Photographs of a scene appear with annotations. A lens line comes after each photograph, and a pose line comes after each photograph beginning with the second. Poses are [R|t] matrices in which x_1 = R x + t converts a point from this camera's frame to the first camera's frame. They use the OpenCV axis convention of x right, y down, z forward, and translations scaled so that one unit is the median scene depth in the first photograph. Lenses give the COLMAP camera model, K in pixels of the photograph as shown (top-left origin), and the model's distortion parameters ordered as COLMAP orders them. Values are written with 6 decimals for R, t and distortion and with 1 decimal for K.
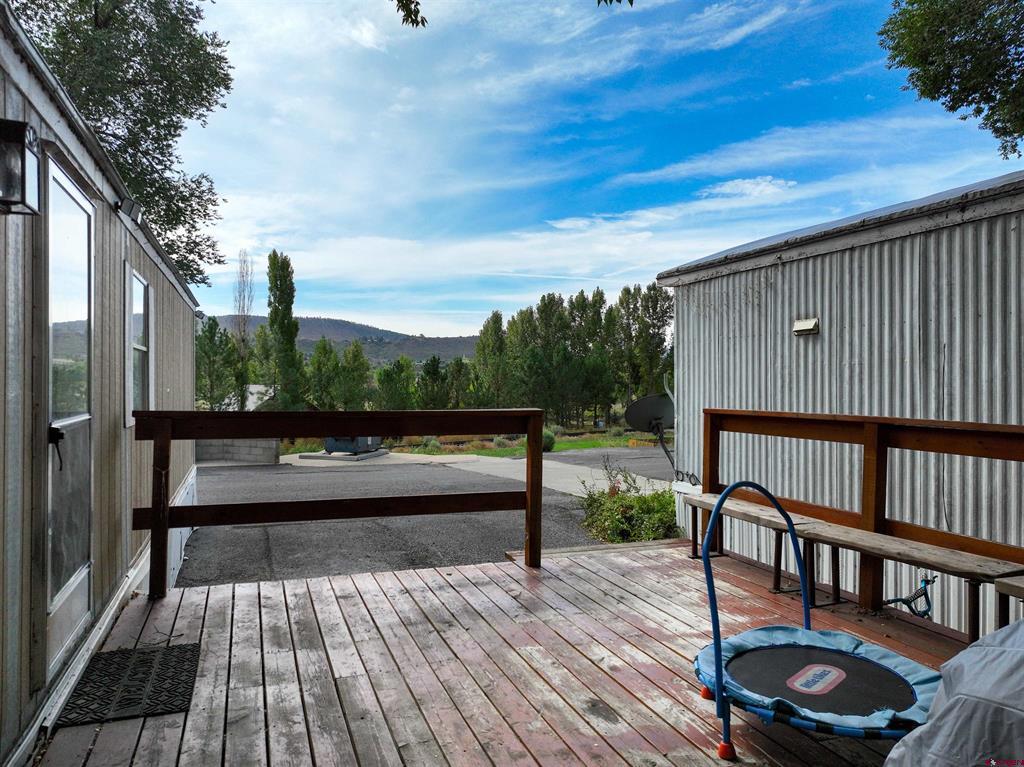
lens RADIAL K [[715.5, 0, 512.0], [0, 715.5, 383.5], [0, 0, 1]] dist [0.004467, 0.003985]
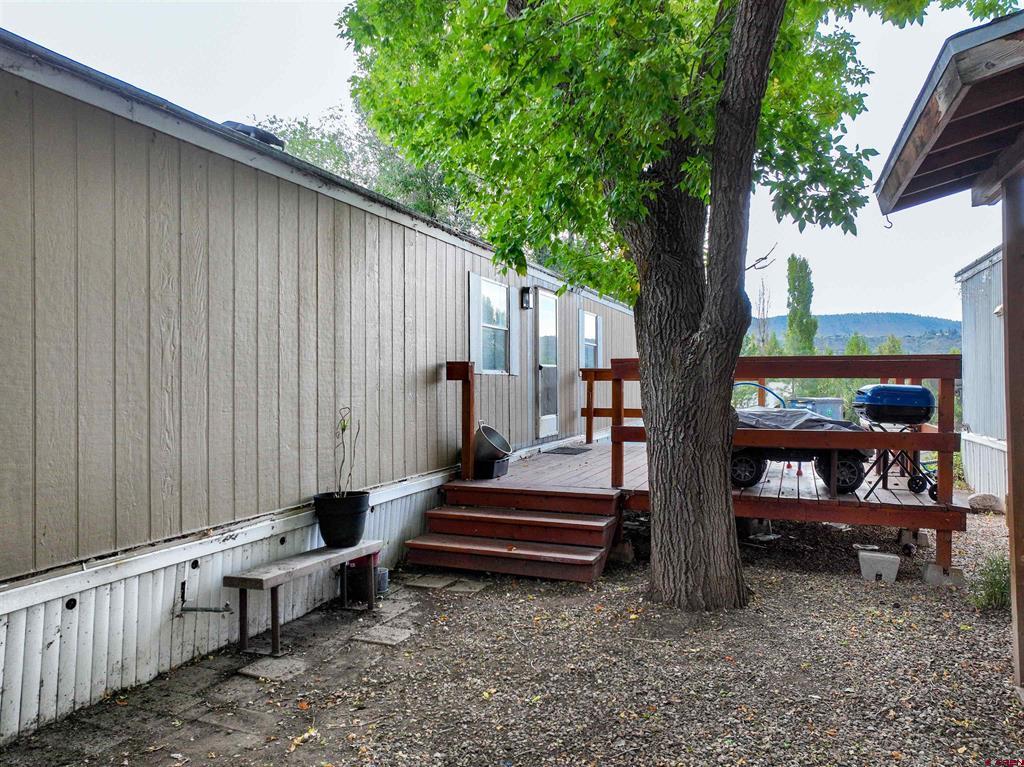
lens RADIAL K [[715.5, 0, 512.0], [0, 715.5, 383.5], [0, 0, 1]] dist [0.004467, 0.003985]
pose [[0.748721, -0.000641, -0.662885, 0.840509], [0.000250, 1.000000, -0.000685, 0.080014], [0.662885, 0.000347, 0.748721, -0.914905]]
